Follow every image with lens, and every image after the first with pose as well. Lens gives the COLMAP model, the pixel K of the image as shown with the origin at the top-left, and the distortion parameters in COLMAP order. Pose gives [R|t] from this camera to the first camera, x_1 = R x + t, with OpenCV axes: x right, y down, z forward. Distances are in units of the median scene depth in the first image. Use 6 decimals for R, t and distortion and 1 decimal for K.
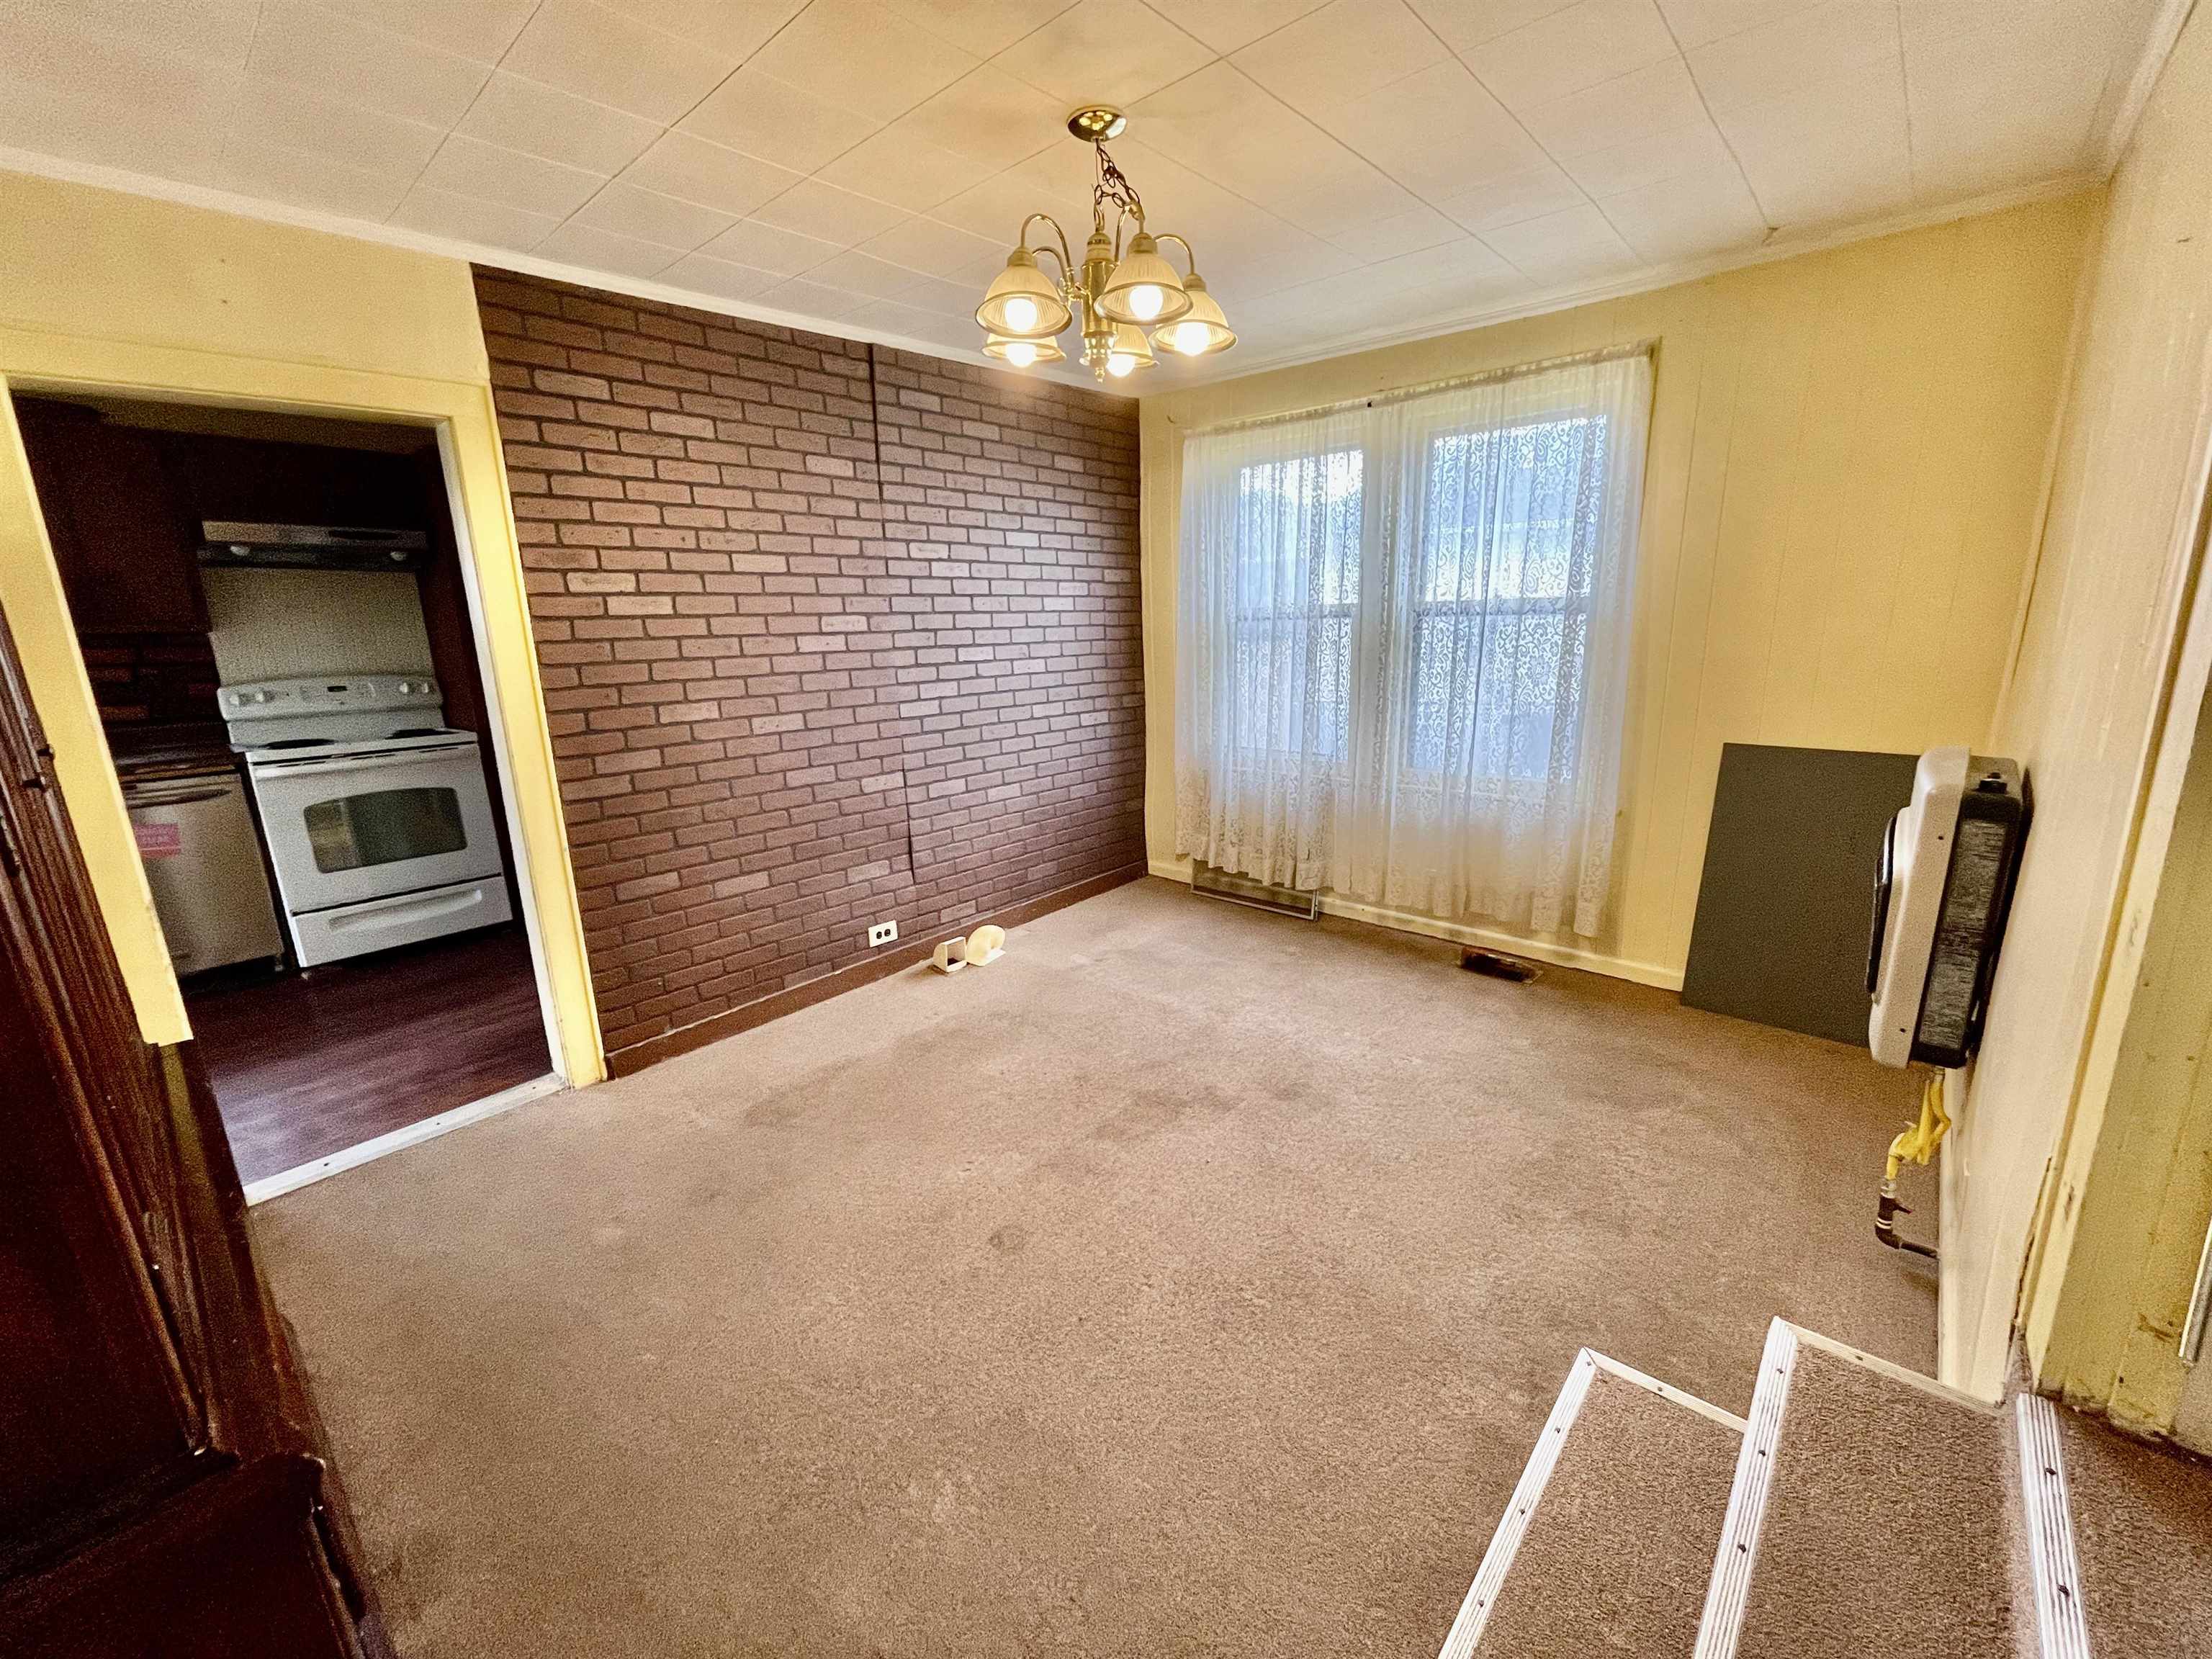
lens RADIAL K [[898.9, 0, 1122.8], [0, 898.9, 837.1], [0, 0, 1]] dist [-0.000574, 0.000647]
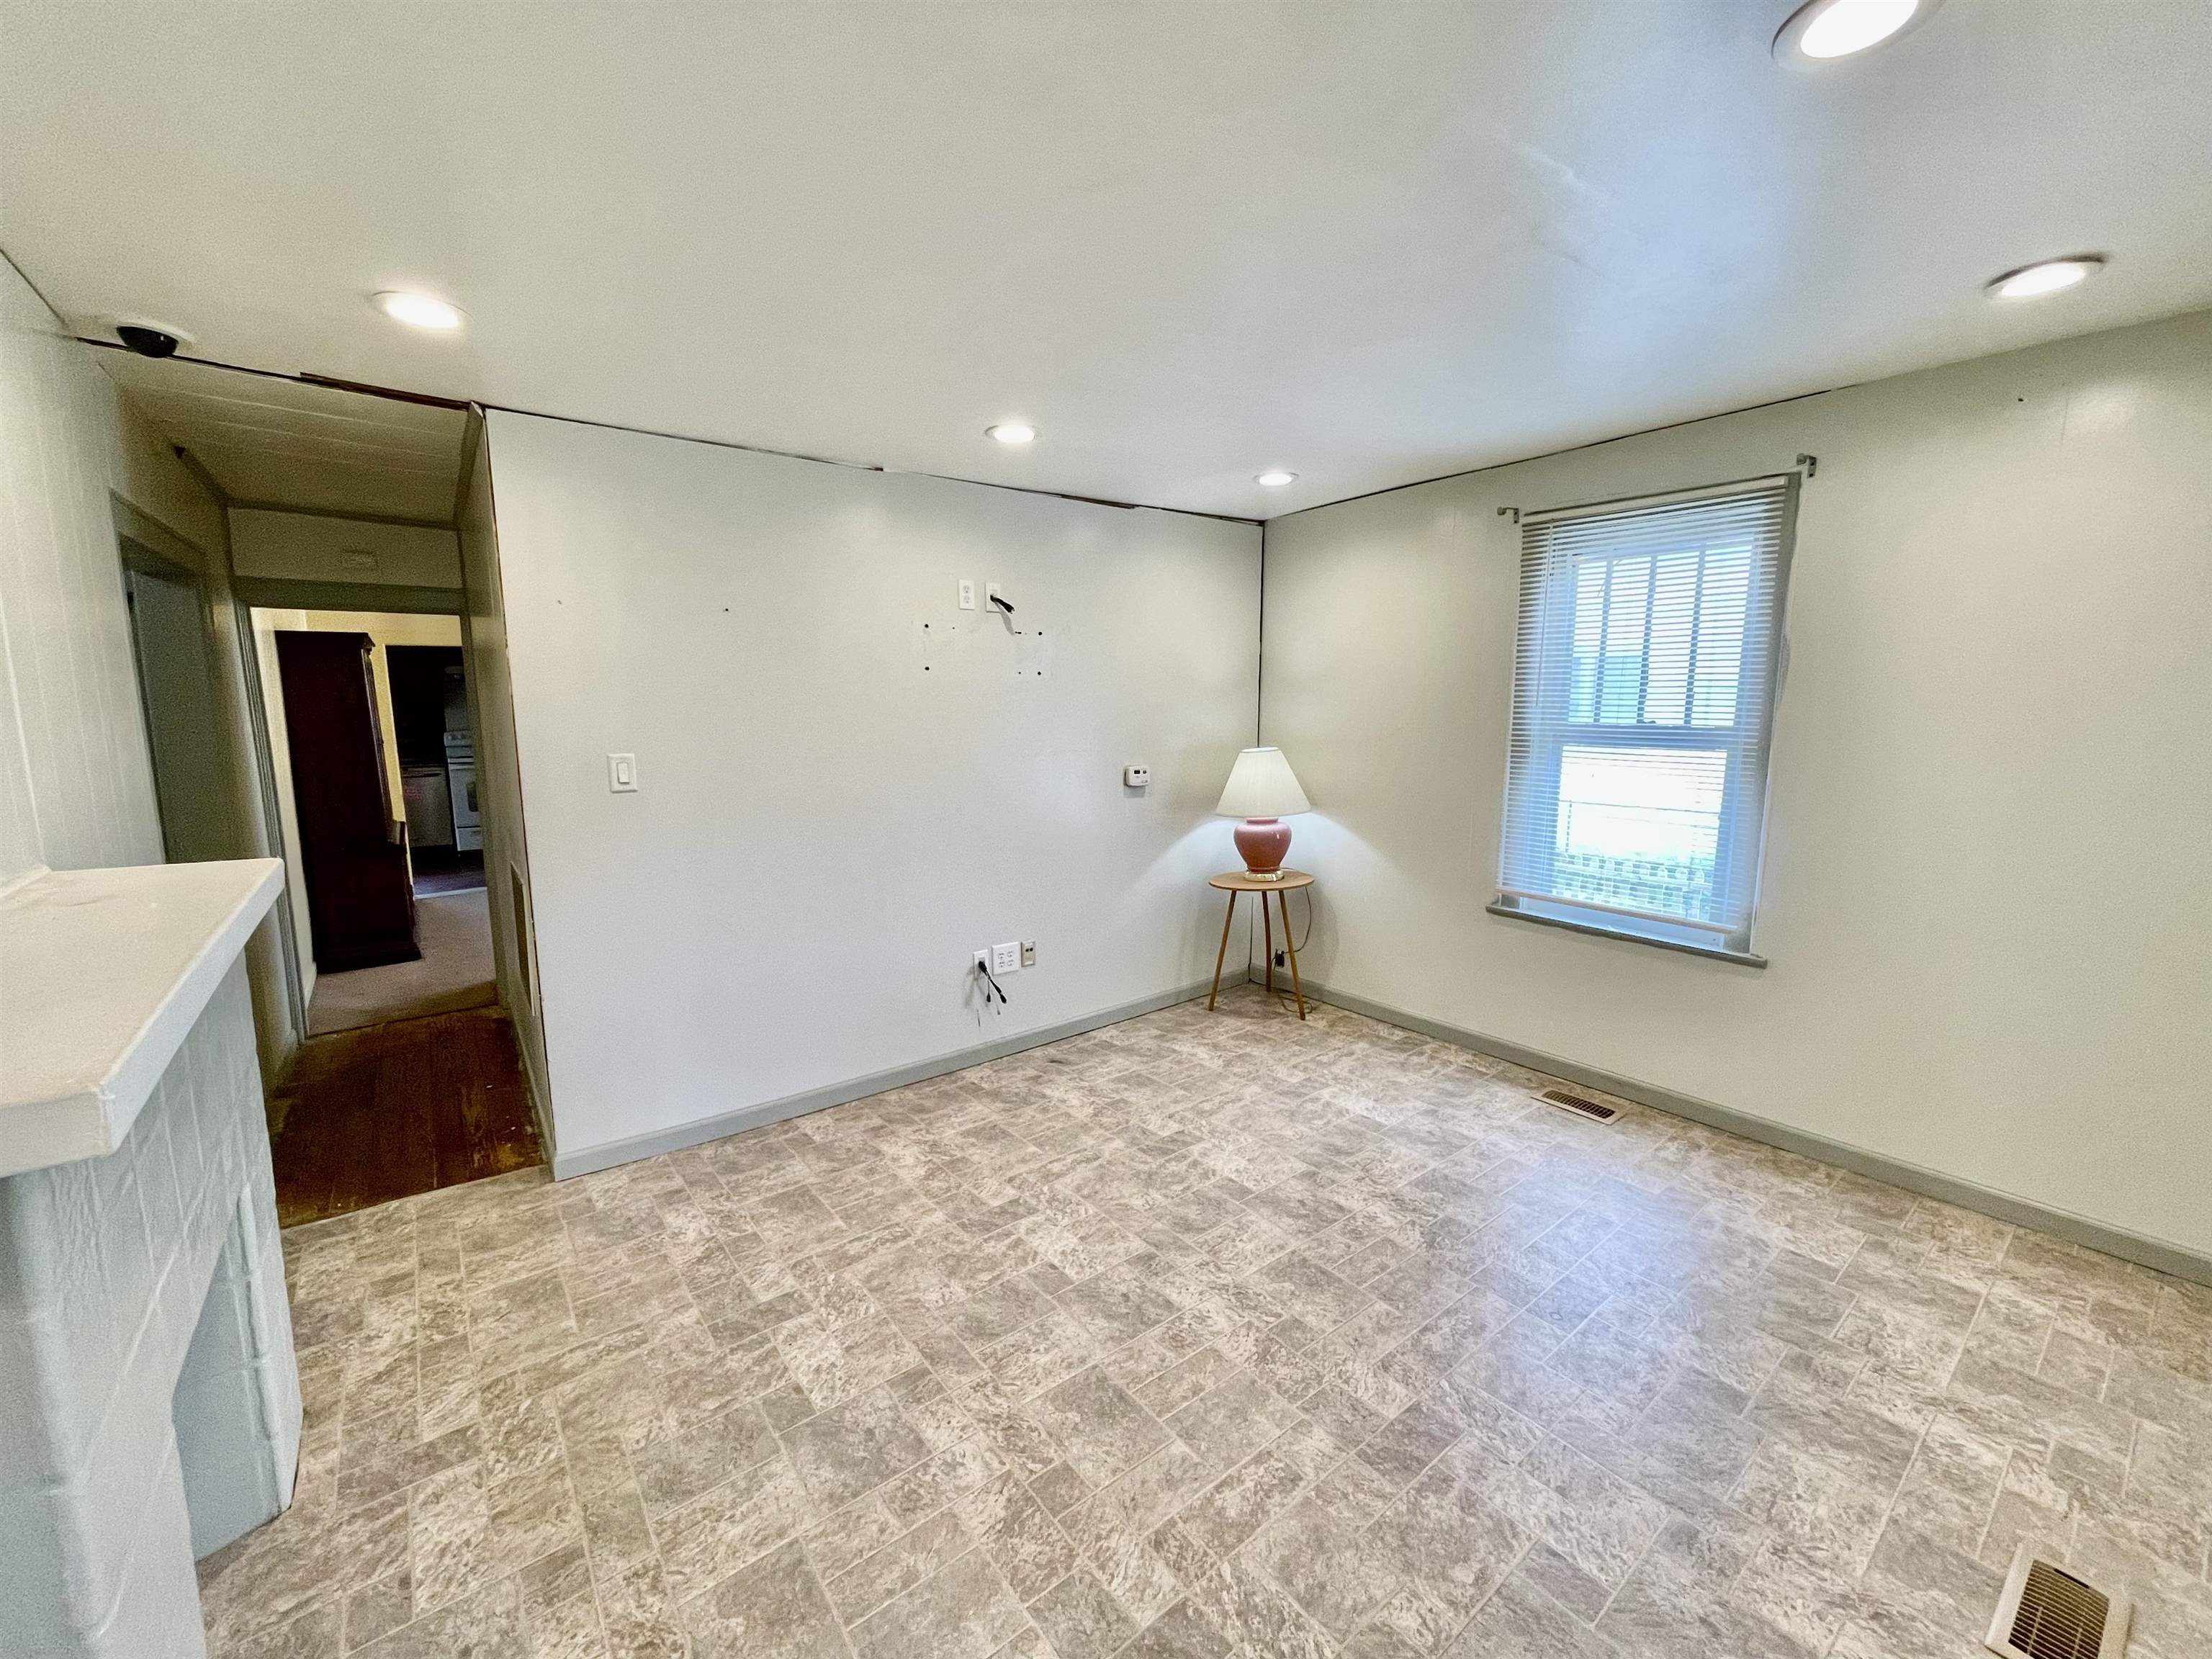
lens RADIAL K [[898.9, 0, 1108.4], [0, 898.9, 824.1], [0, 0, 1]] dist [-0.000574, 0.000647]
pose [[0.982409, 0.031029, -0.184144, 1.081050], [-0.051280, 0.993016, -0.106254, 0.224777], [0.179561, 0.113828, 0.977139, -0.896451]]
